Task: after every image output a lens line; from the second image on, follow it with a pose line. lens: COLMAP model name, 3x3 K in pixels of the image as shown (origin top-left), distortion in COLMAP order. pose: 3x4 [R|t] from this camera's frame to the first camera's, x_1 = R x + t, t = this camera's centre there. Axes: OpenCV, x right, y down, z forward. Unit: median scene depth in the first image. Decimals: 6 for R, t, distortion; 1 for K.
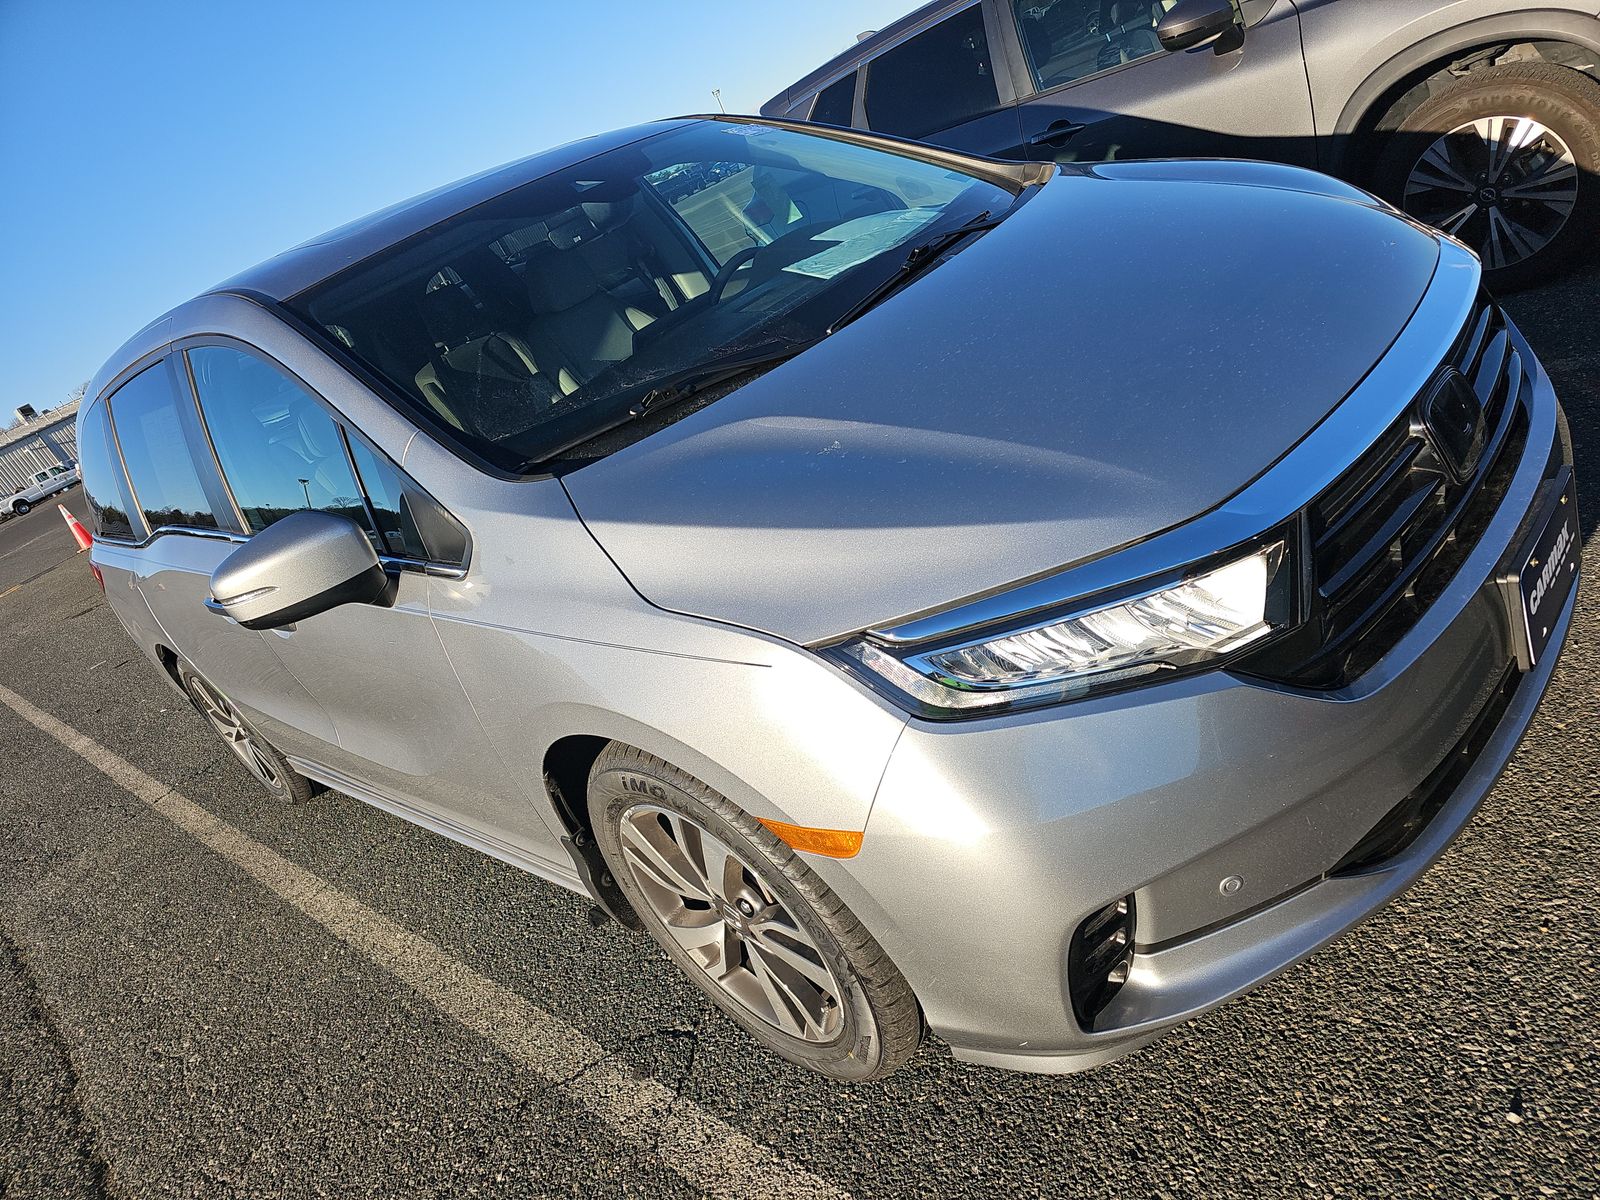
lens RADIAL K [[1077.7, 0, 816.9], [0, 1077.7, 607.5], [0, 0, 1]] dist [0.046332, -0.042609]
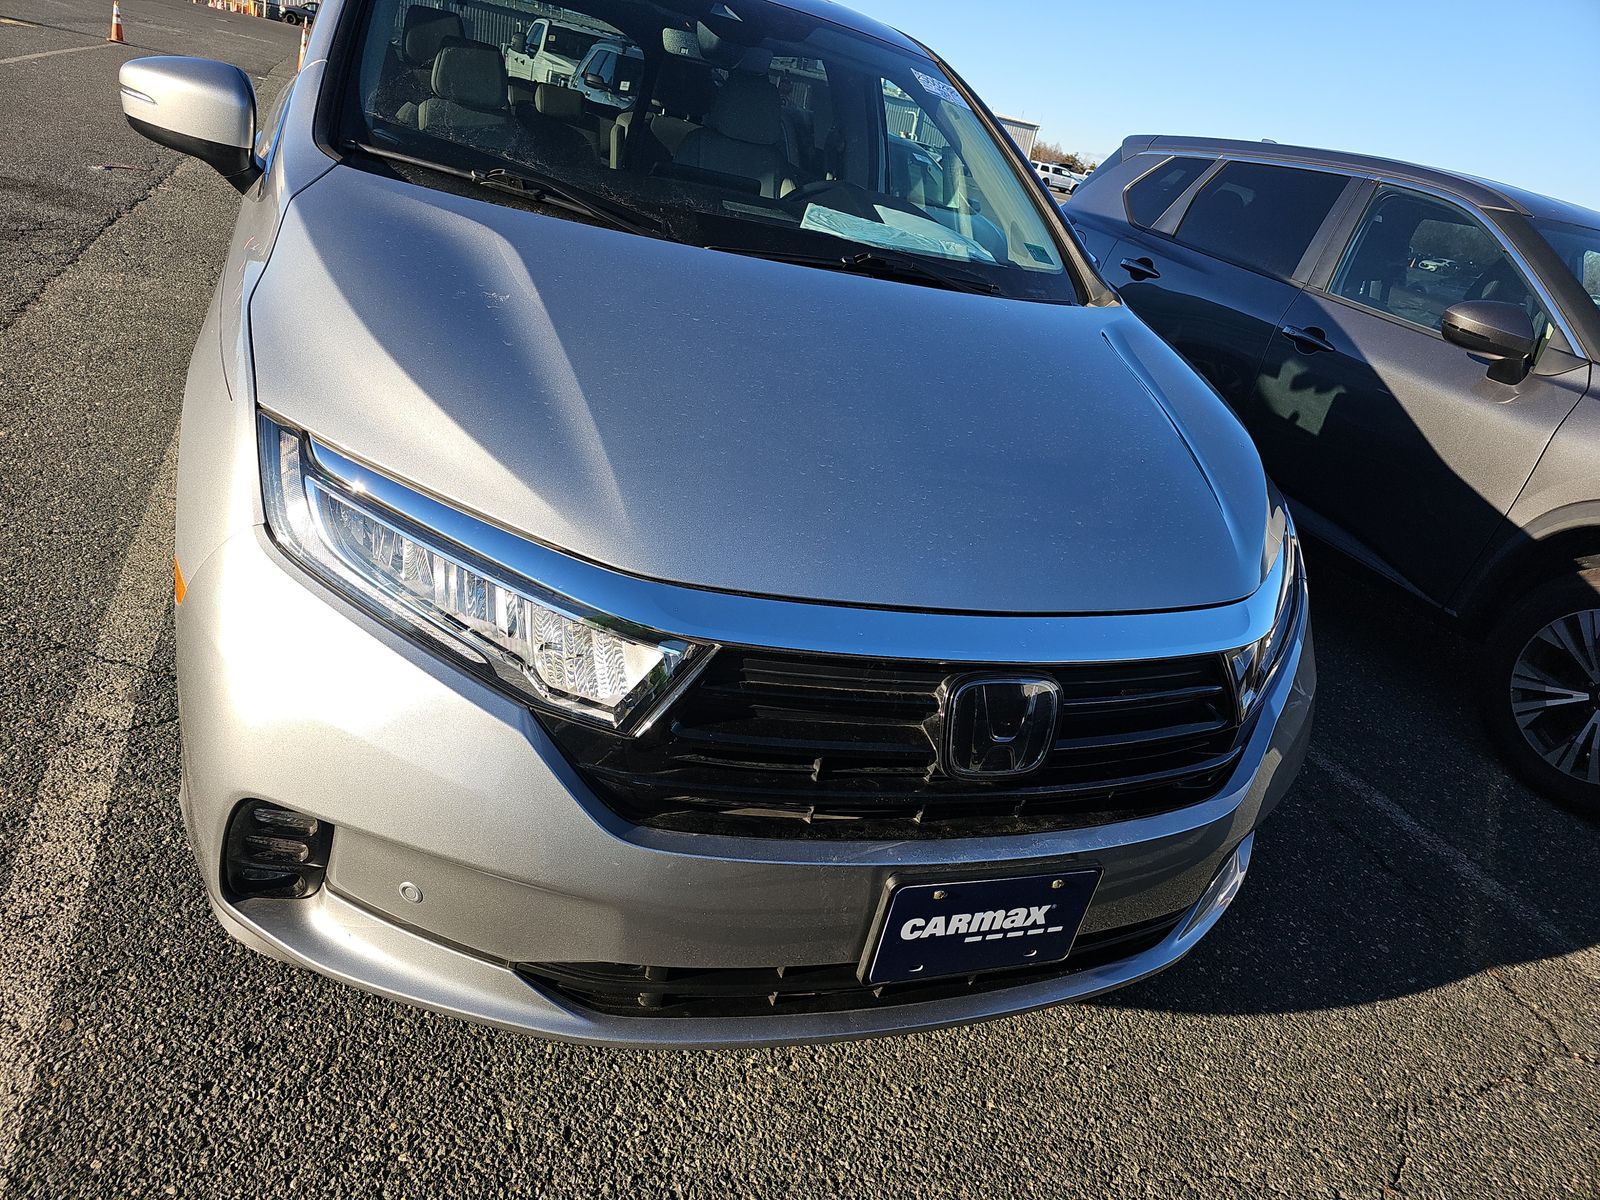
lens RADIAL K [[1077.7, 0, 816.9], [0, 1077.7, 607.5], [0, 0, 1]] dist [0.046332, -0.042609]
pose [[0.724472, 0.672199, -0.152607, 0.521266], [-0.665682, 0.739744, 0.098212, -0.215415], [0.178908, 0.030436, 0.983395, 0.111398]]
